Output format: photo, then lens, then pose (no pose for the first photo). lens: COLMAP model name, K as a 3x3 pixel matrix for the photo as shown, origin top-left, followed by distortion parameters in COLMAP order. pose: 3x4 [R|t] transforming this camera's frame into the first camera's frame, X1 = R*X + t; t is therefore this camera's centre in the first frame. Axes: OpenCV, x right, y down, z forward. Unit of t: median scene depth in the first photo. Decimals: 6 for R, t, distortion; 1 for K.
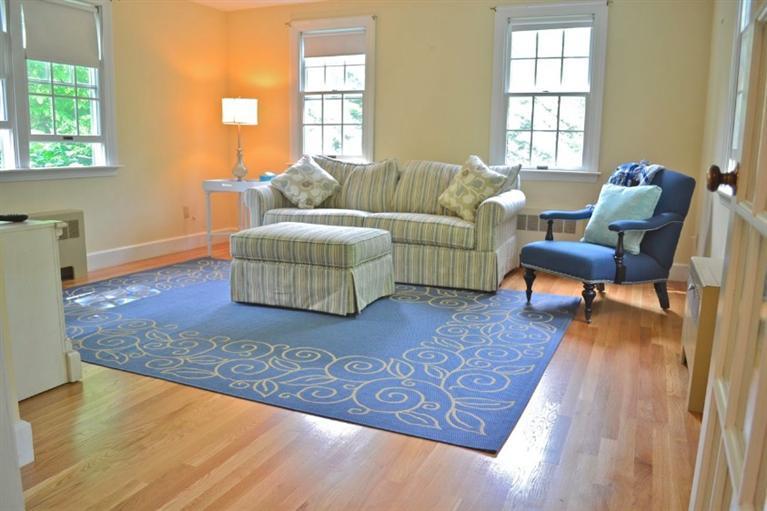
lens RADIAL K [[604.0, 0, 383.5], [0, 604.0, 255.5], [0, 0, 1]] dist [-0.081572, -0.000054]
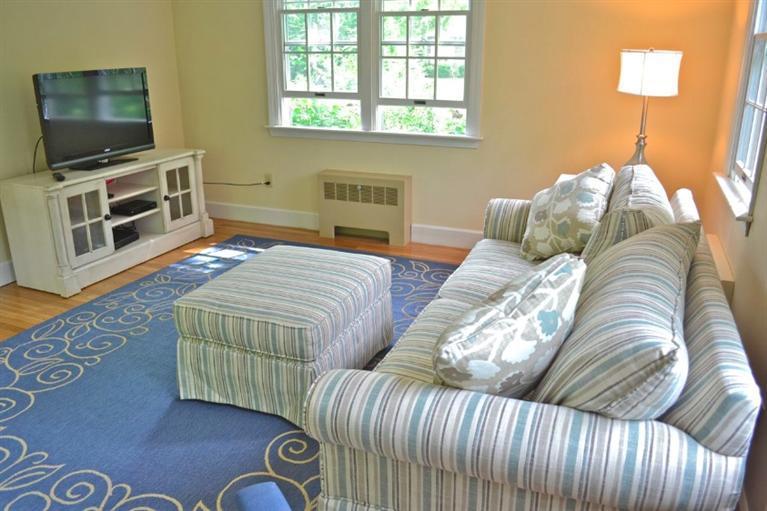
lens RADIAL K [[604.0, 0, 383.5], [0, 604.0, 255.5], [0, 0, 1]] dist [-0.081572, -0.000054]
pose [[0.030275, 0.306990, -0.951231, 0.671917], [-0.177240, 0.938235, 0.297155, -0.359650], [0.983702, 0.159600, 0.082816, 1.316362]]
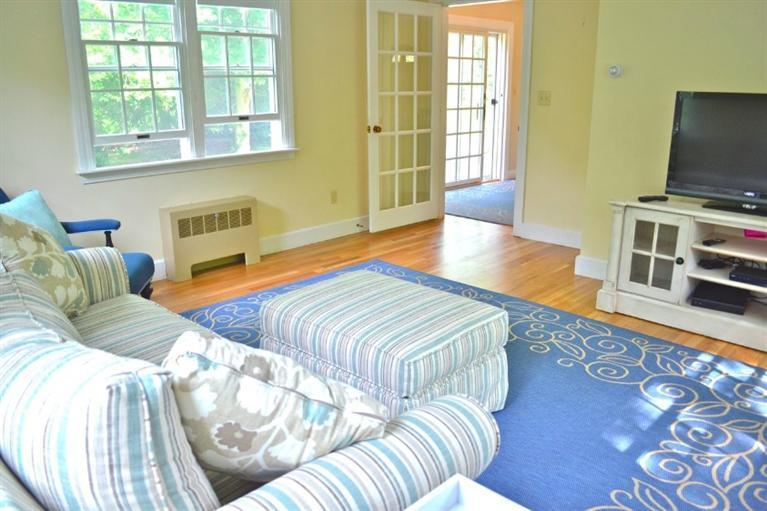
lens RADIAL K [[652.5, 0, 383.5], [0, 652.5, 255.5], [0, 0, 1]] dist [-0.065661, -0.001143]
pose [[-0.936477, -0.109791, 0.333101, -0.437917], [0.050131, 0.898087, 0.436951, -0.504115], [-0.347127, 0.425893, -0.835534, 1.984585]]
